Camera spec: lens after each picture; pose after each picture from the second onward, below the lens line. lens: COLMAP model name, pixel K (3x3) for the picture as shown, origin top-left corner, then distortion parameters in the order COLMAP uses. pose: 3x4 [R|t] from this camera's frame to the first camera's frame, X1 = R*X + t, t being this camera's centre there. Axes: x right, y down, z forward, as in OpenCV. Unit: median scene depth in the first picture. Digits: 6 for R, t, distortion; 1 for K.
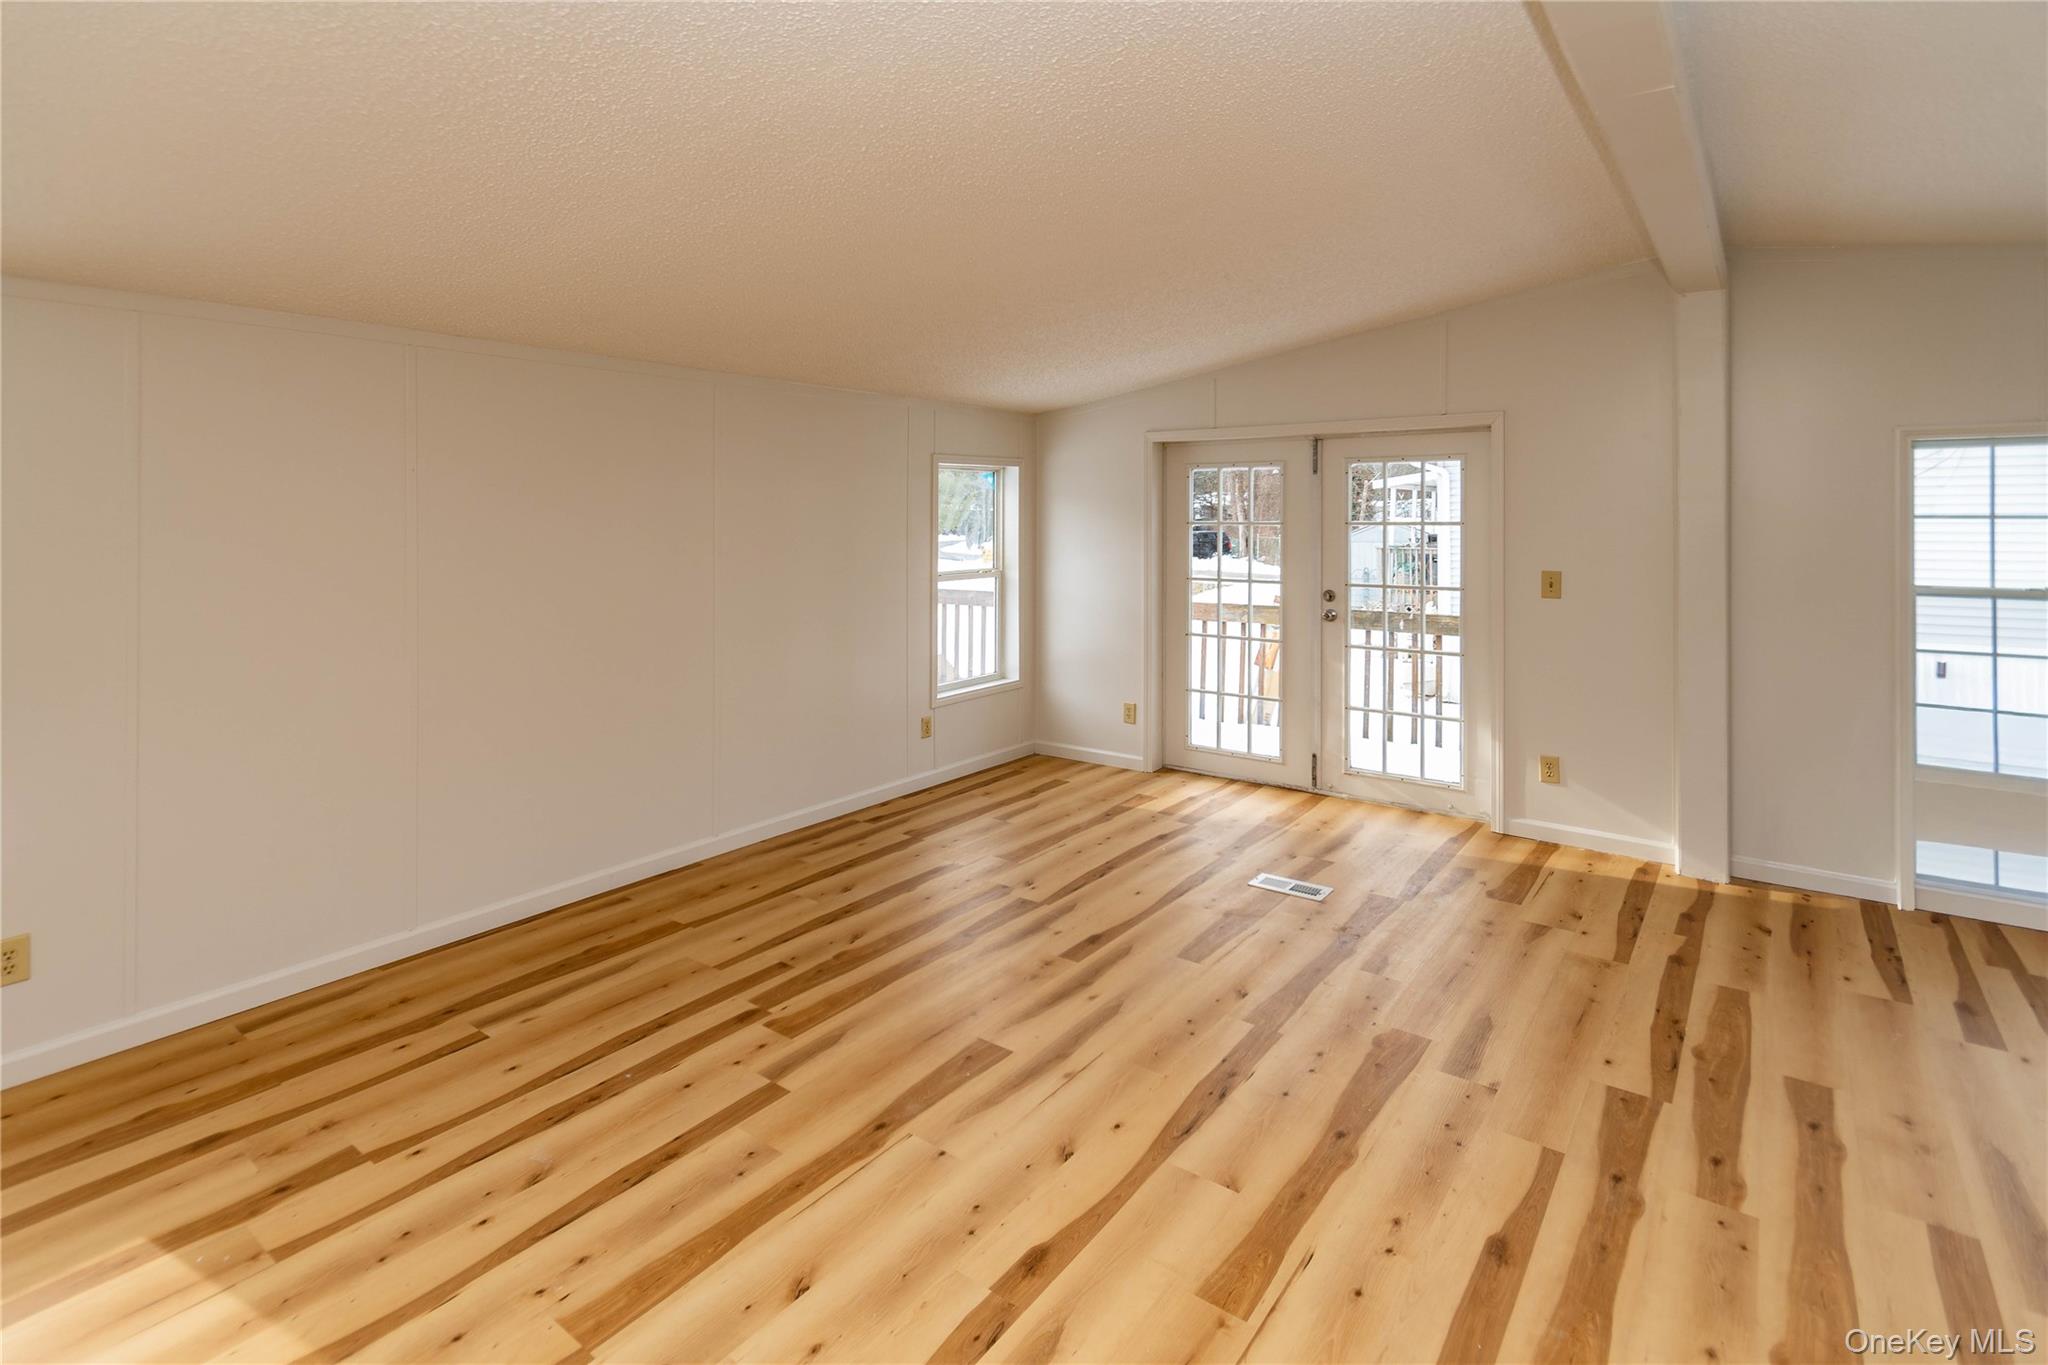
lens RADIAL K [[1011.7, 0, 1041.4], [0, 1011.7, 522.7], [0, 0, 1]] dist [0.003812, -0.000193]
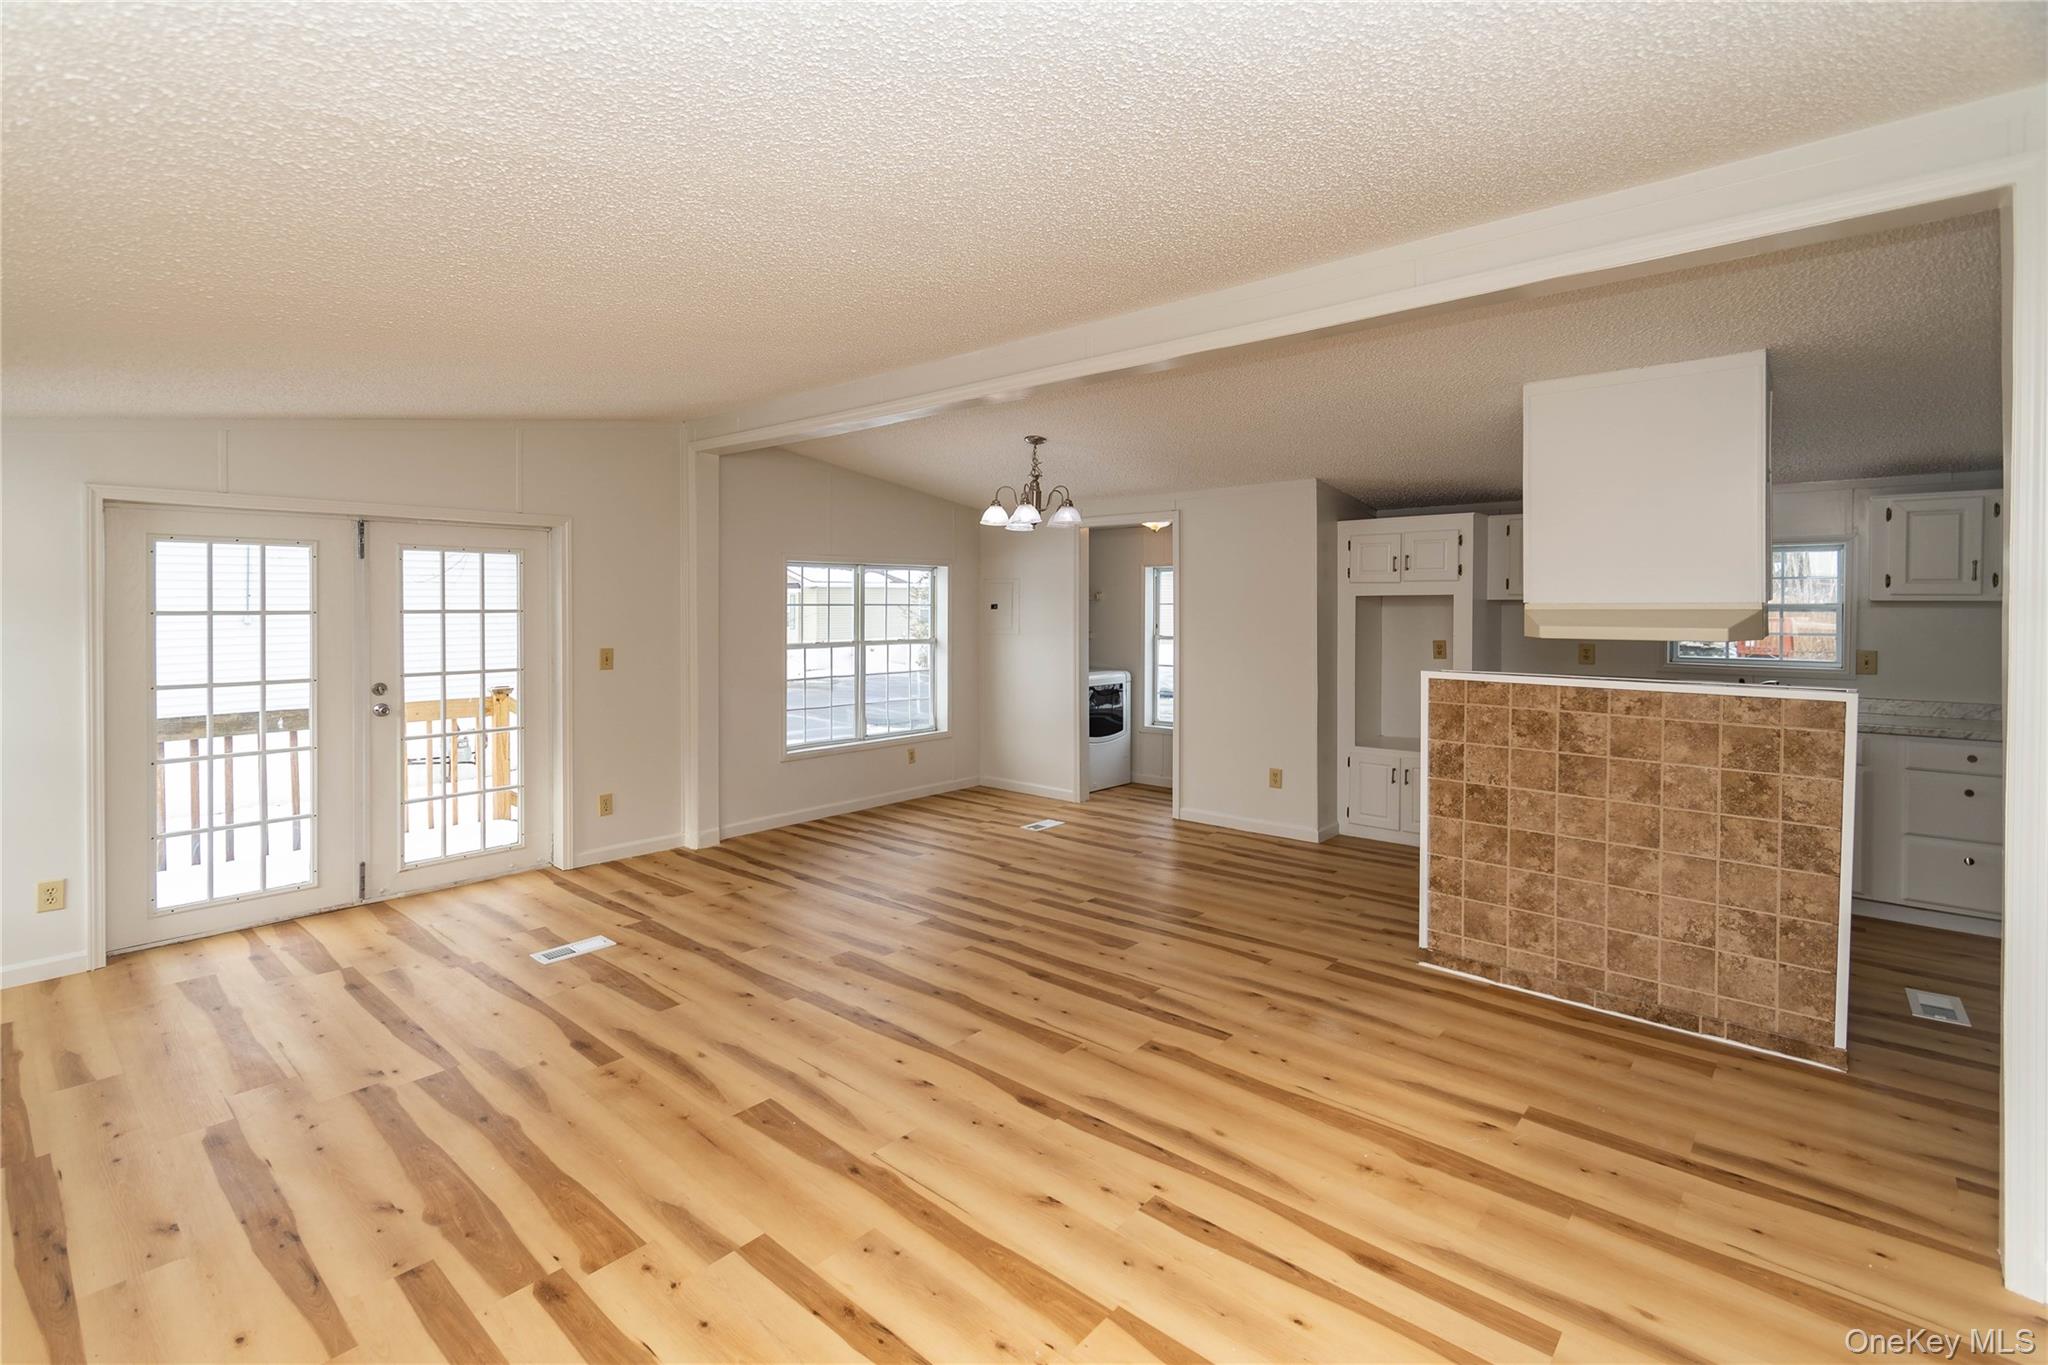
lens RADIAL K [[929.8, 0, 986.3], [0, 929.8, 609.1], [0, 0, 1]] dist [-0.001526, -0.001963]
pose [[0.094912, -0.002818, 0.995482, -0.561285], [0.005057, 0.999984, 0.002349, -0.001736], [-0.995473, 0.004811, 0.094925, 0.379725]]
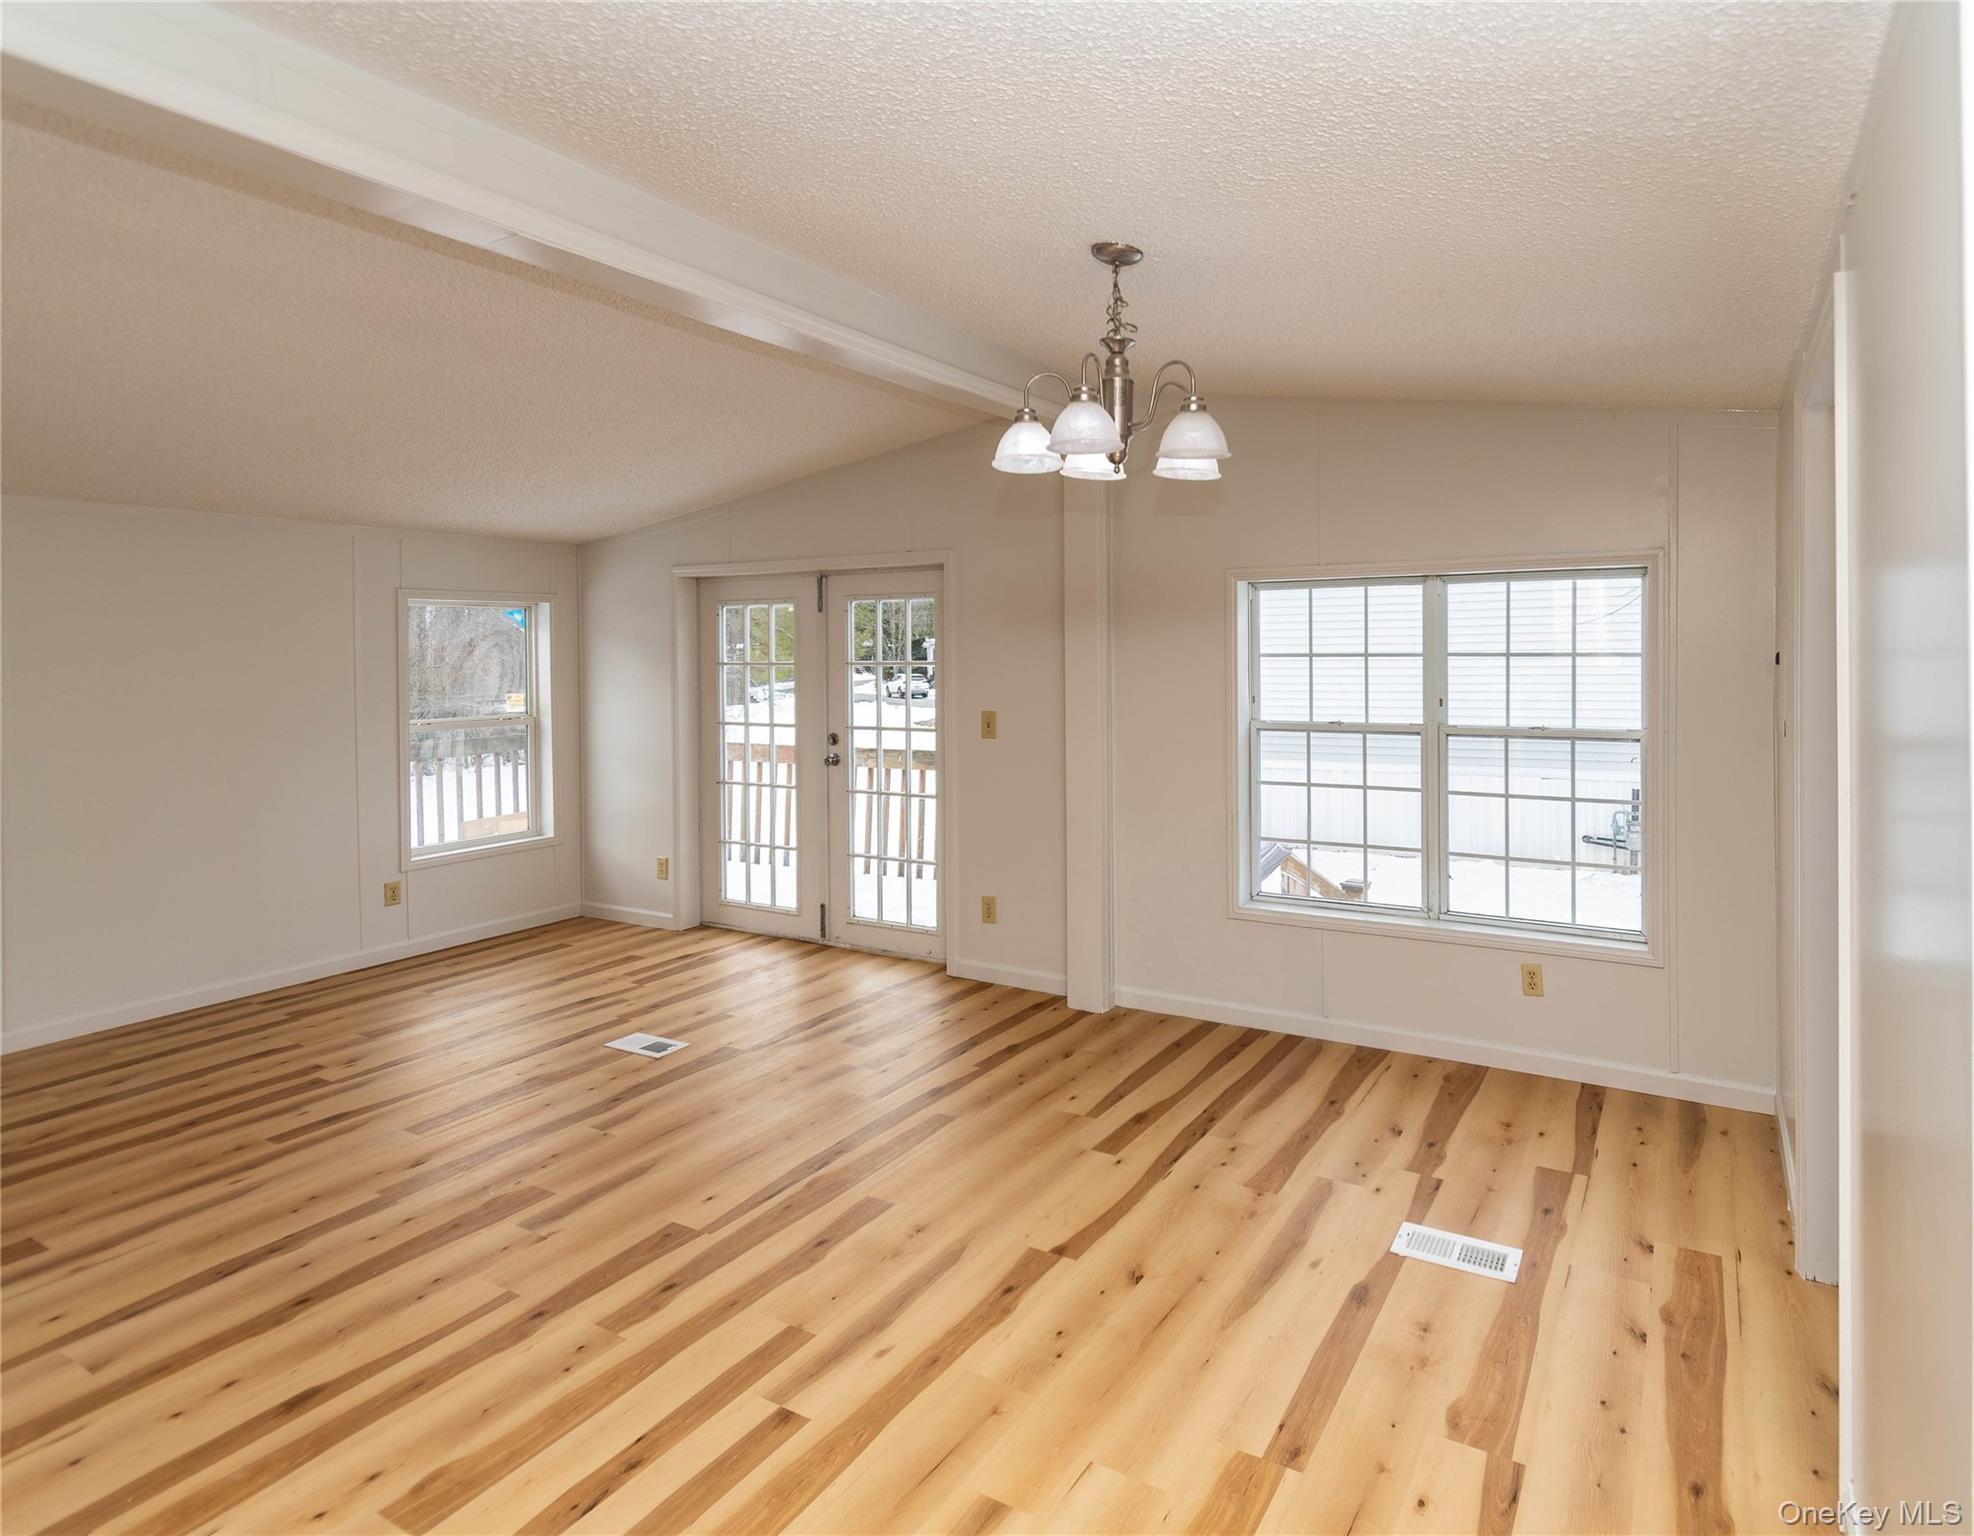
lens RADIAL K [[1097.2, 0, 1184.2], [0, 1097.2, 675.5], [0, 0, 1]] dist [0.002250, -0.000396]
pose [[0.985096, -0.010464, 0.171687, 0.465167], [0.007119, 0.999773, 0.020082, -0.007153], [-0.171858, -0.018561, 0.984947, -0.087162]]
